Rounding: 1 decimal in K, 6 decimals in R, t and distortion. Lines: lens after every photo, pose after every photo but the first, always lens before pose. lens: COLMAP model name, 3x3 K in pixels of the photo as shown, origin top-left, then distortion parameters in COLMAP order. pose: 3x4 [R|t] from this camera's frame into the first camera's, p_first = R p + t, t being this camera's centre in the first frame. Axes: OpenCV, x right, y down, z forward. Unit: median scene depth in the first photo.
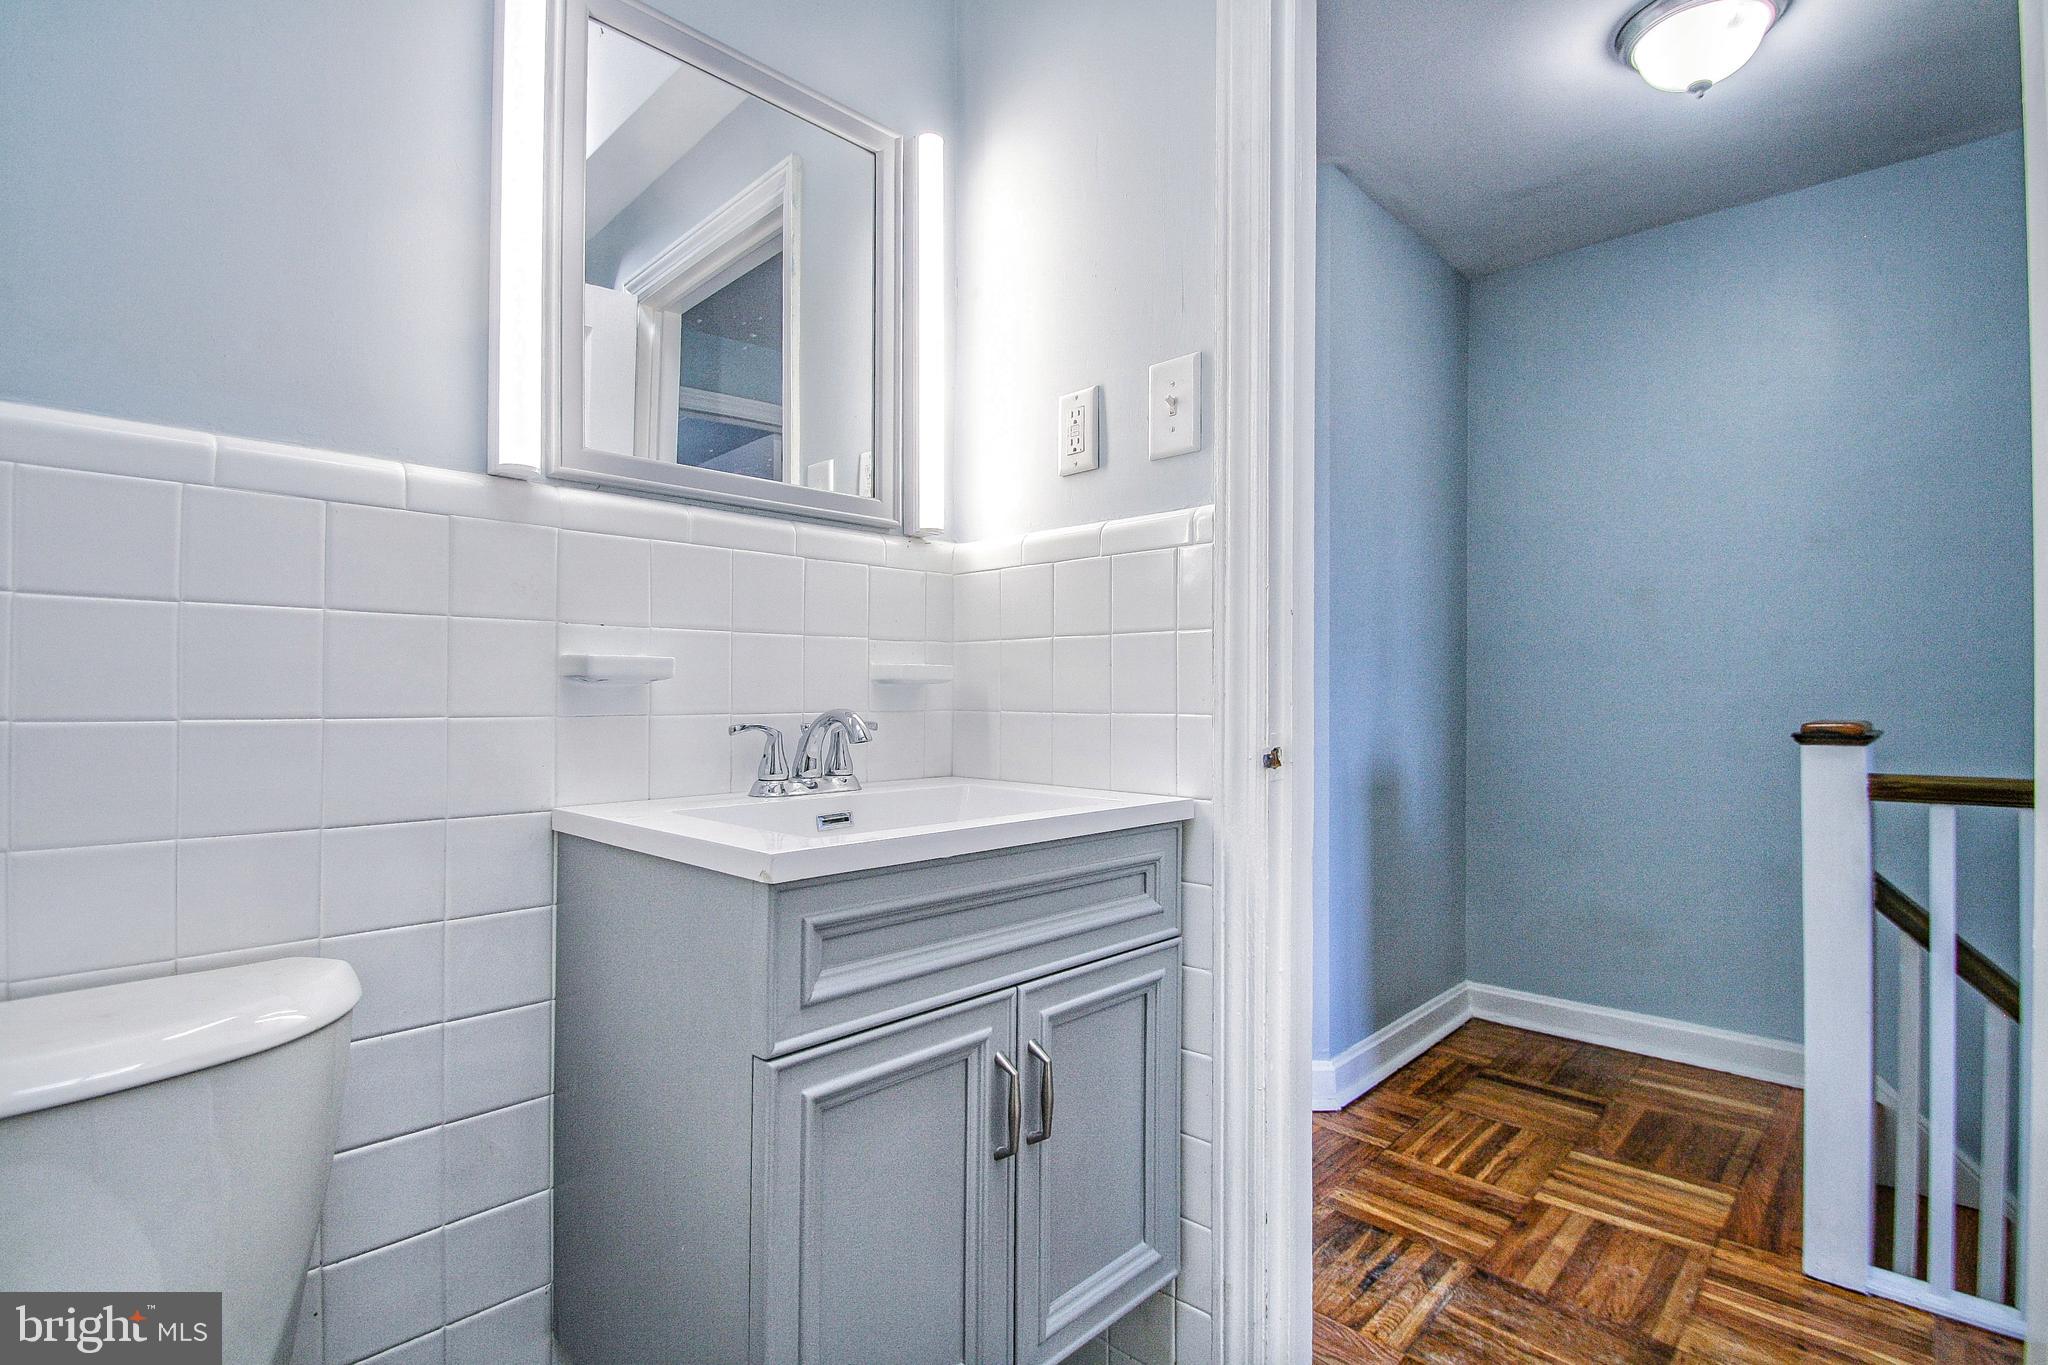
lens RADIAL K [[962.1, 0, 1062.4], [0, 962.1, 674.5], [0, 0, 1]] dist [0.000431, -0.010403]
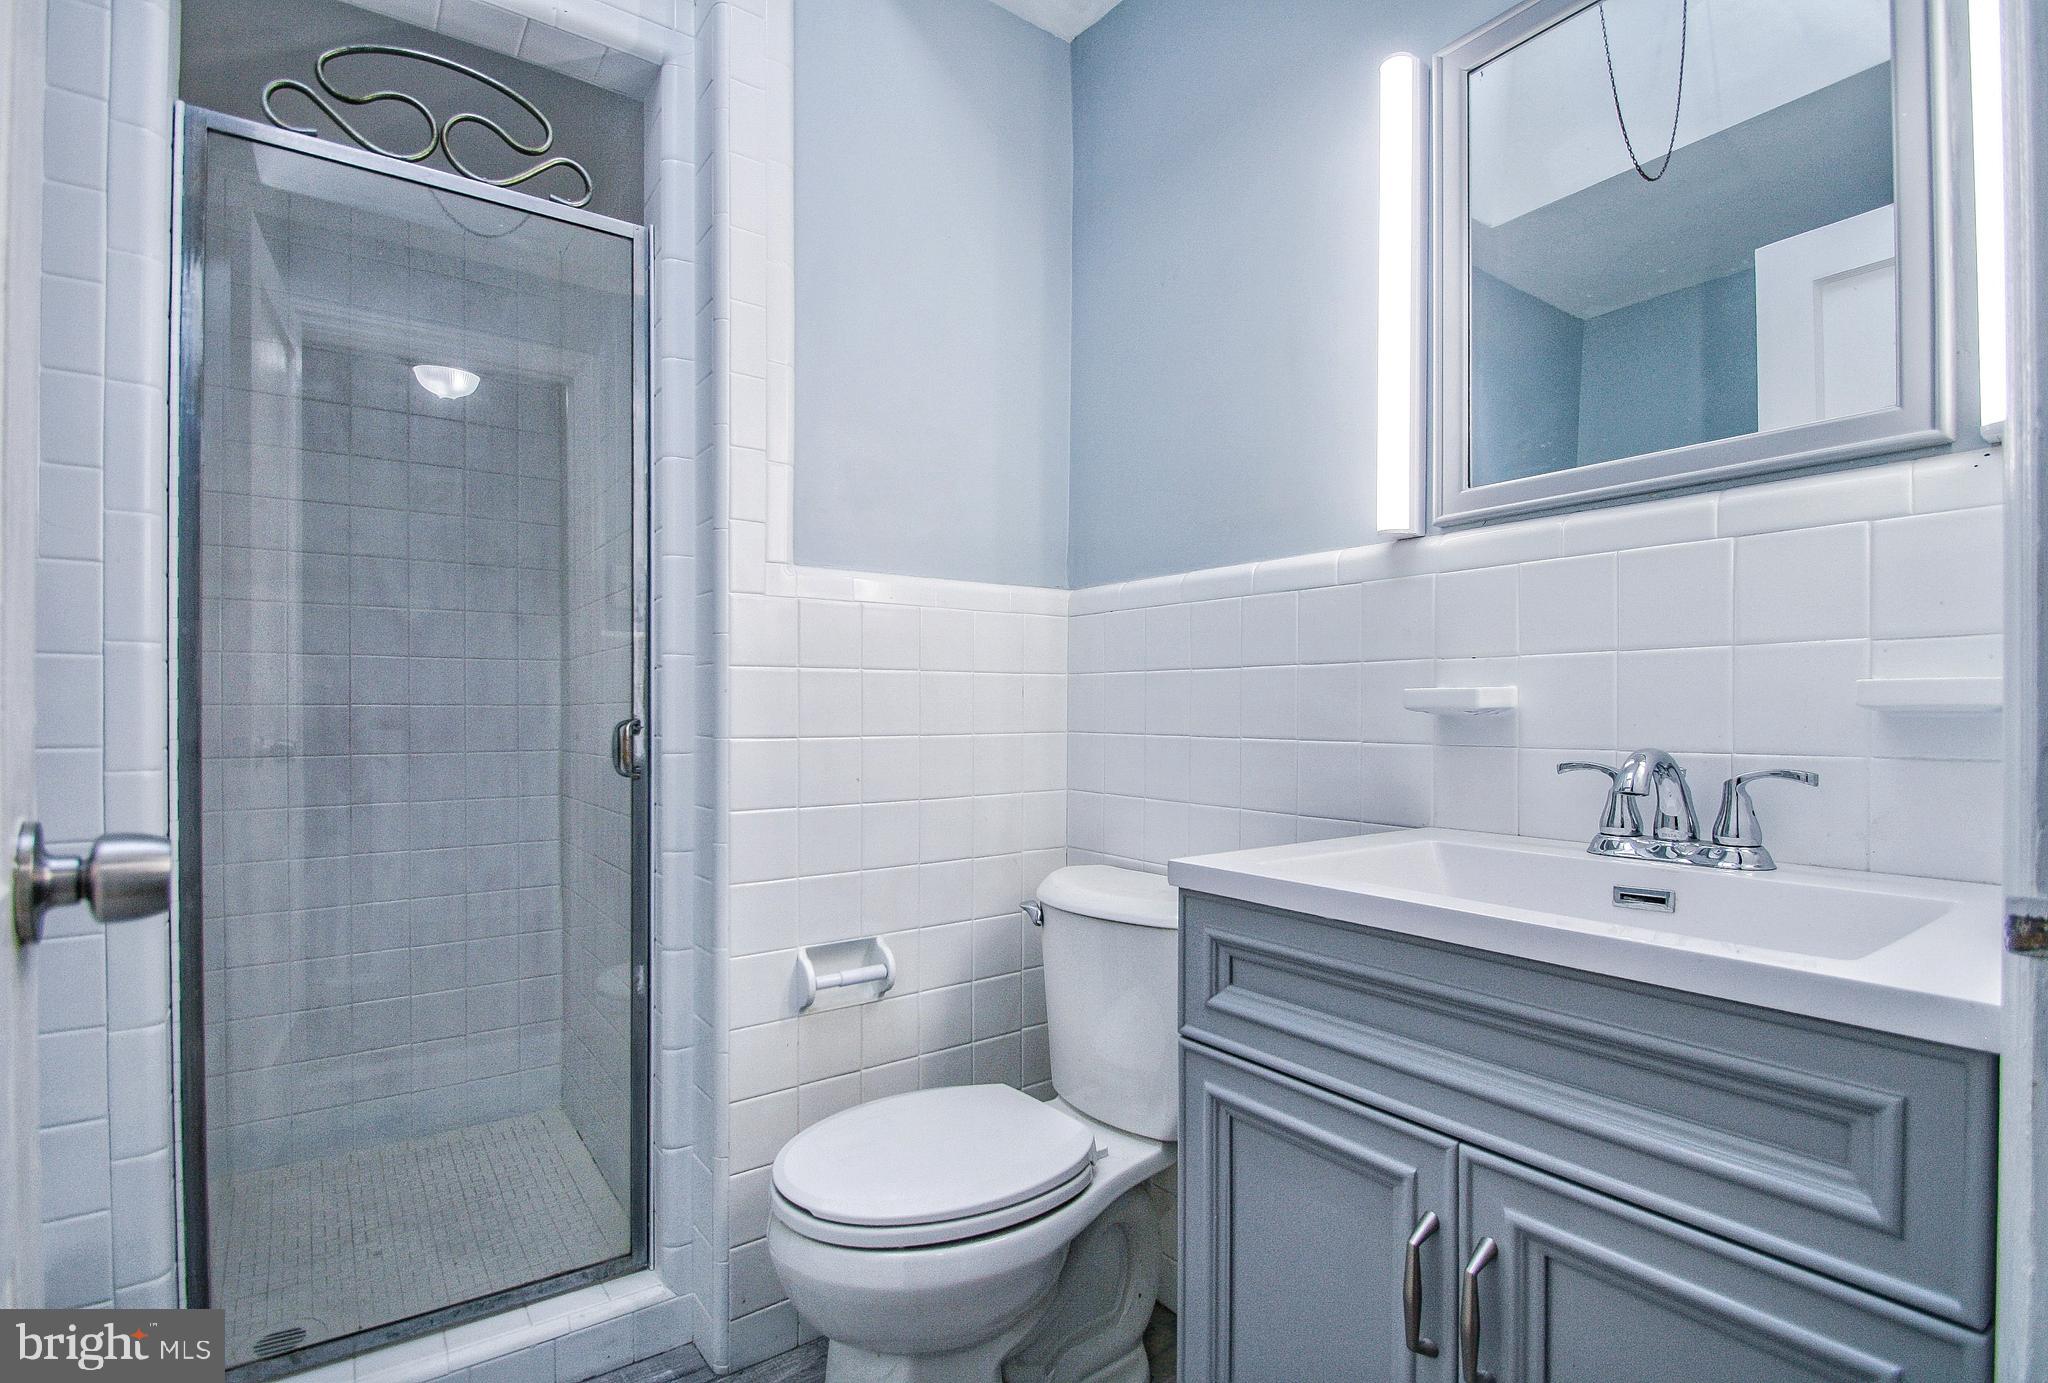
lens RADIAL K [[986.9, 0, 1035.7], [0, 986.9, 705.2], [0, 0, 1]] dist [0.002701, -0.000085]
pose [[-0.186575, -0.009531, -0.982395, 0.717881], [0.018258, 0.999747, -0.013166, 0.004526], [0.982271, -0.020393, -0.186353, 0.817413]]
